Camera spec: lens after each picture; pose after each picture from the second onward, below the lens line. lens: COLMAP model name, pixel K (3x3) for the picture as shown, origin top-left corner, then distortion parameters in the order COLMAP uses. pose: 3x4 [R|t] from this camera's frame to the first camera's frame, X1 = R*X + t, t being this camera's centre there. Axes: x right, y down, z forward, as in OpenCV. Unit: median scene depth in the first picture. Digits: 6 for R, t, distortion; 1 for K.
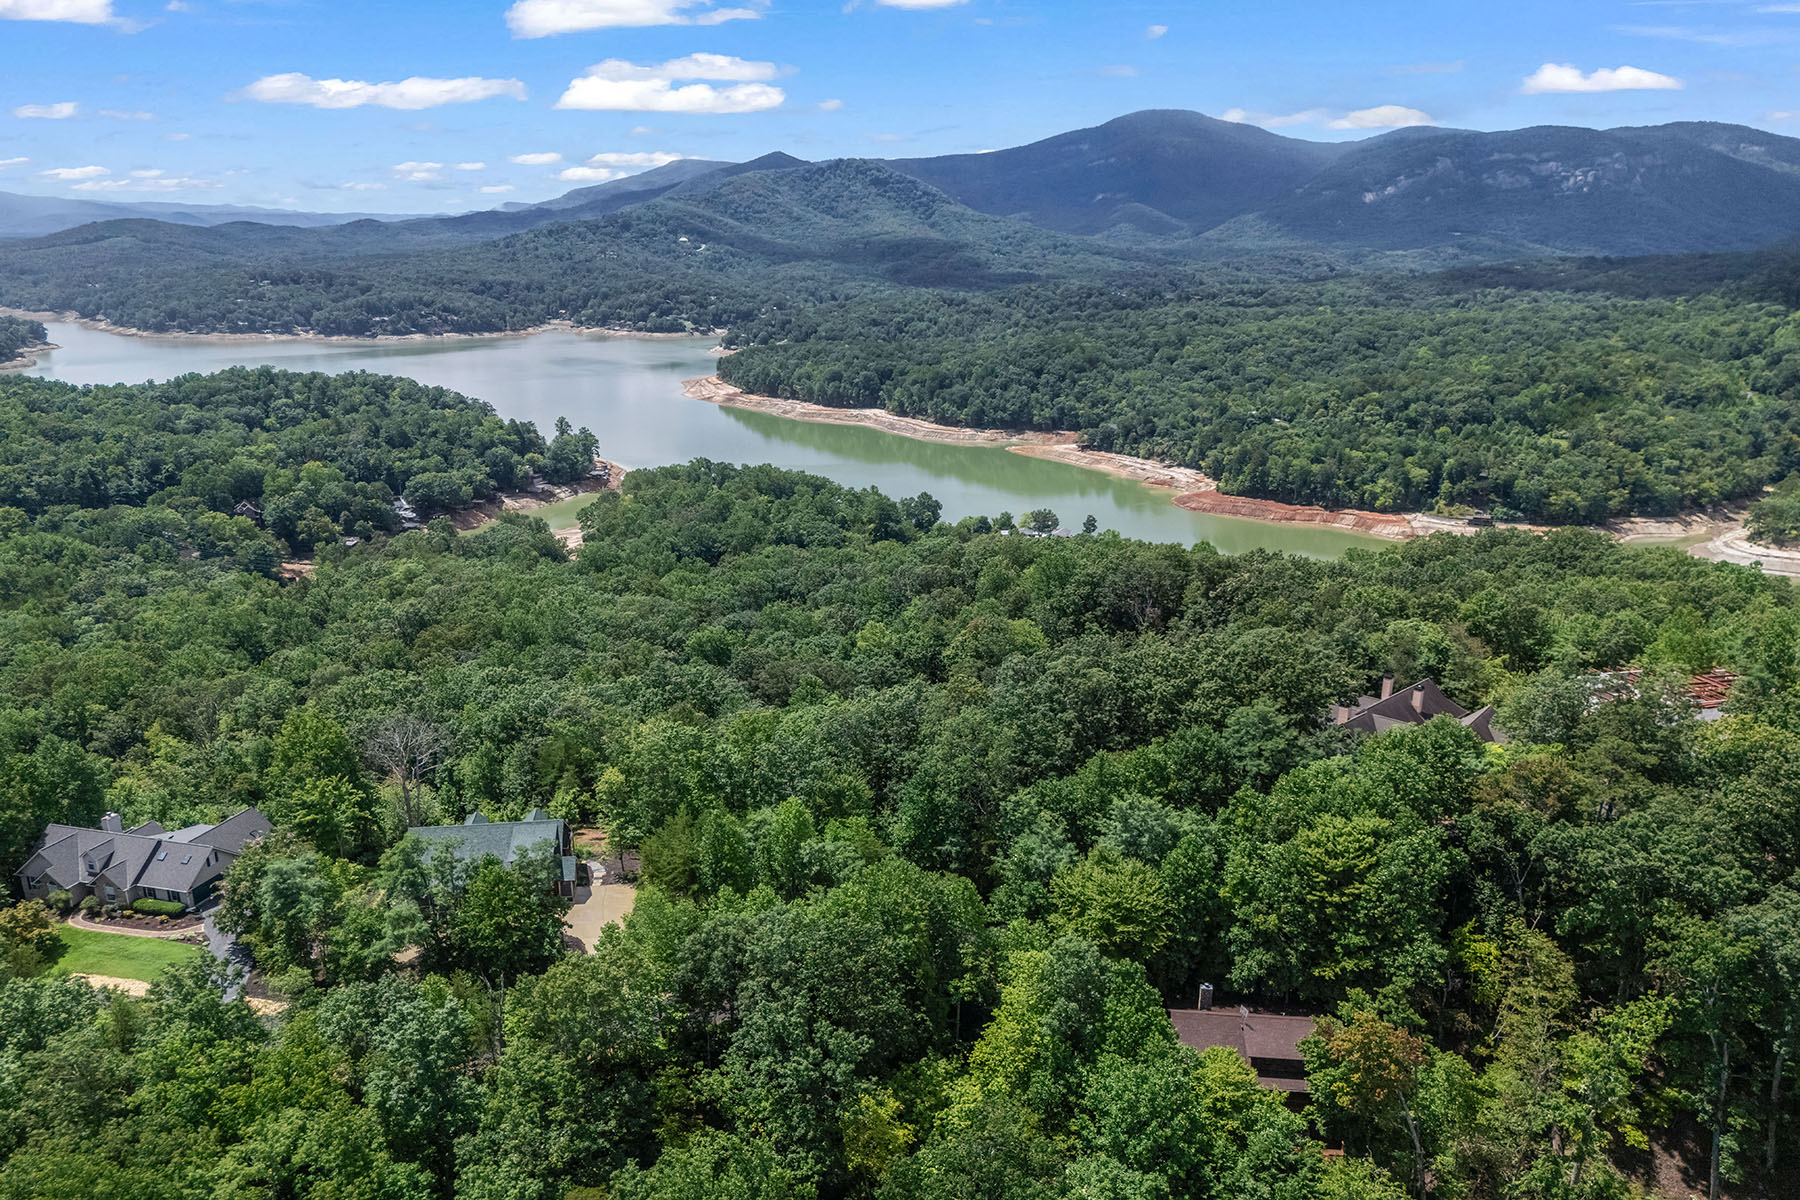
lens RADIAL K [[1356.4, 0, 901.7], [0, 1356.4, 677.2], [0, 0, 1]] dist [0.086364, -0.078652]
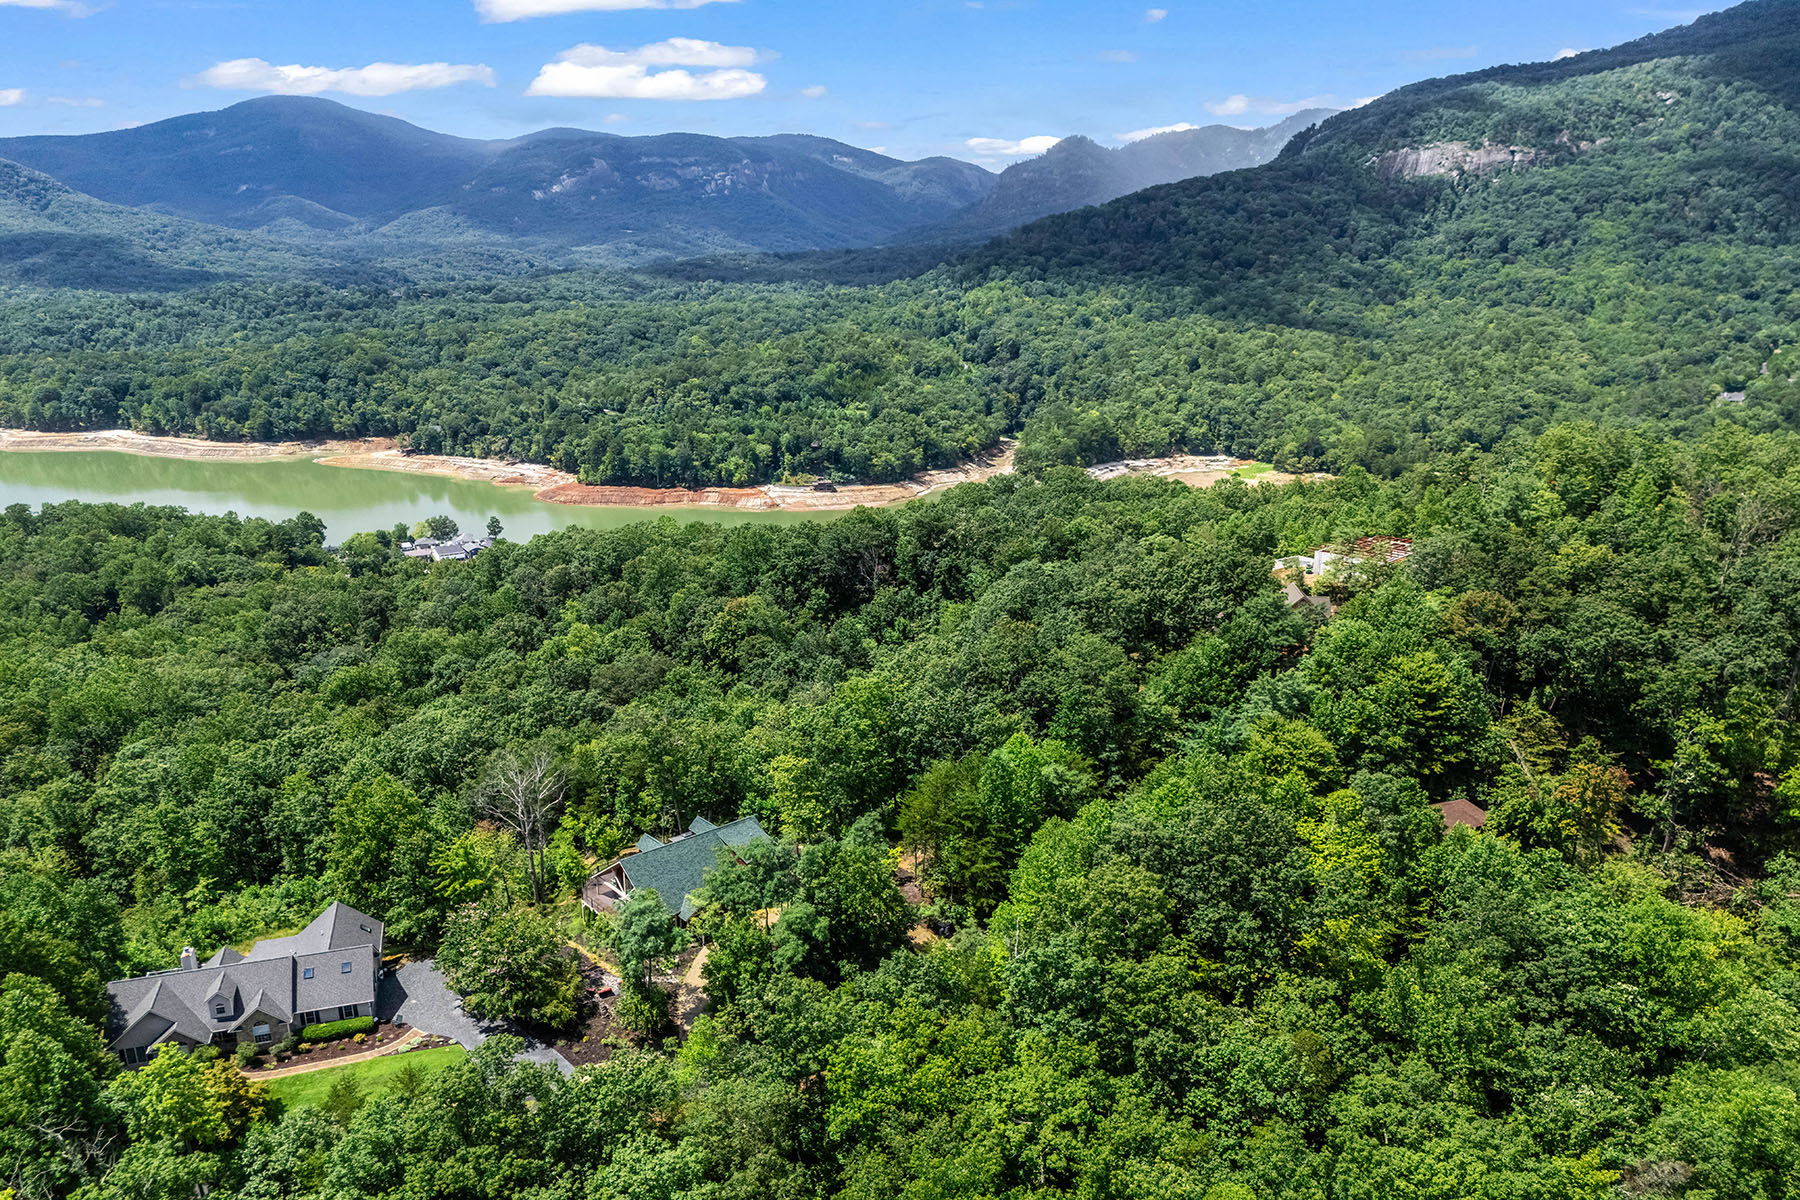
lens RADIAL K [[1356.4, 0, 901.7], [0, 1356.4, 677.2], [0, 0, 1]] dist [0.086364, -0.078652]
pose [[0.838546, -0.176514, 0.515445, -0.114919], [0.175513, 0.983148, 0.051147, -0.004581], [-0.515787, 0.047578, 0.855395, 0.018038]]
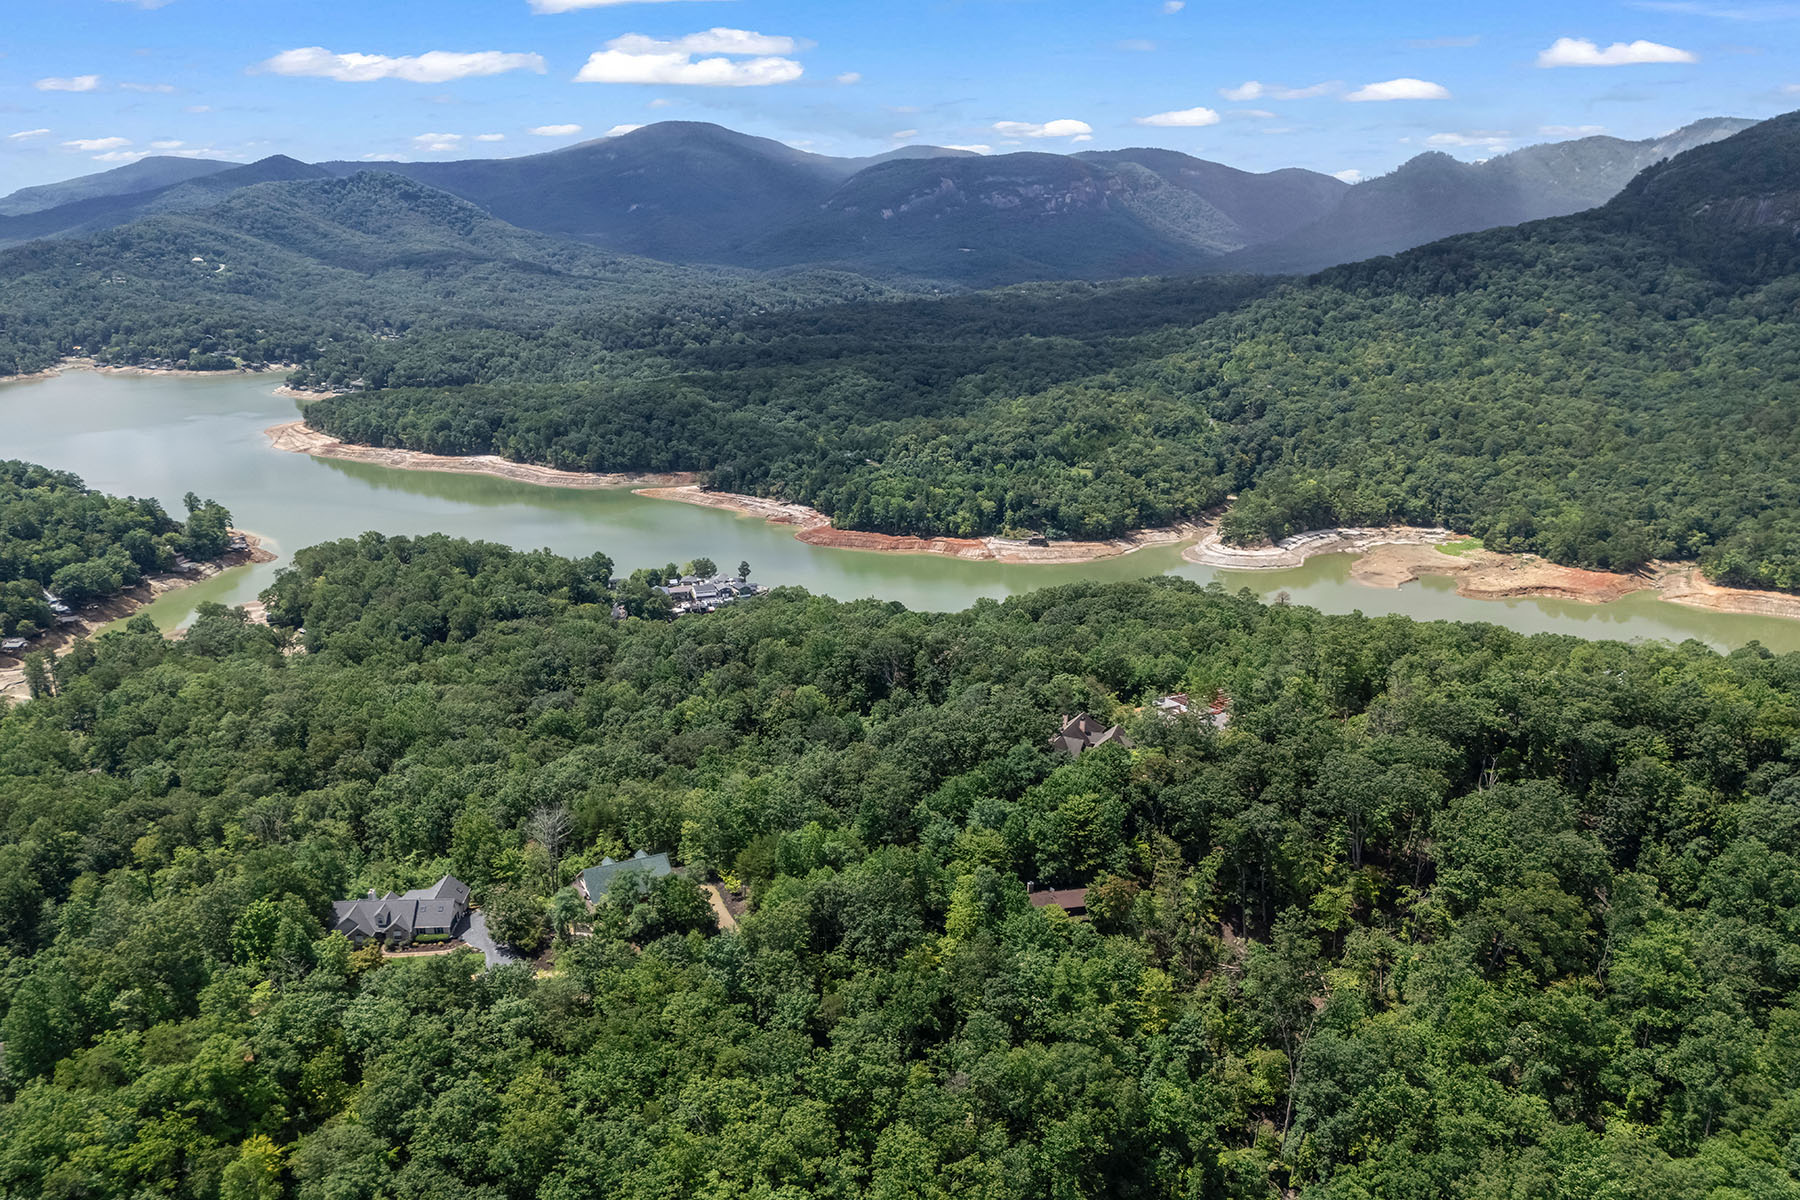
lens RADIAL K [[1368.3, 0, 902.3], [0, 1368.3, 649.0], [0, 0, 1]] dist [0.131630, -0.188978]
pose [[0.946485, -0.095646, 0.308249, -0.086541], [0.101140, 0.994871, -0.001853, -0.022304], [-0.306491, 0.032930, 0.951304, -0.144328]]
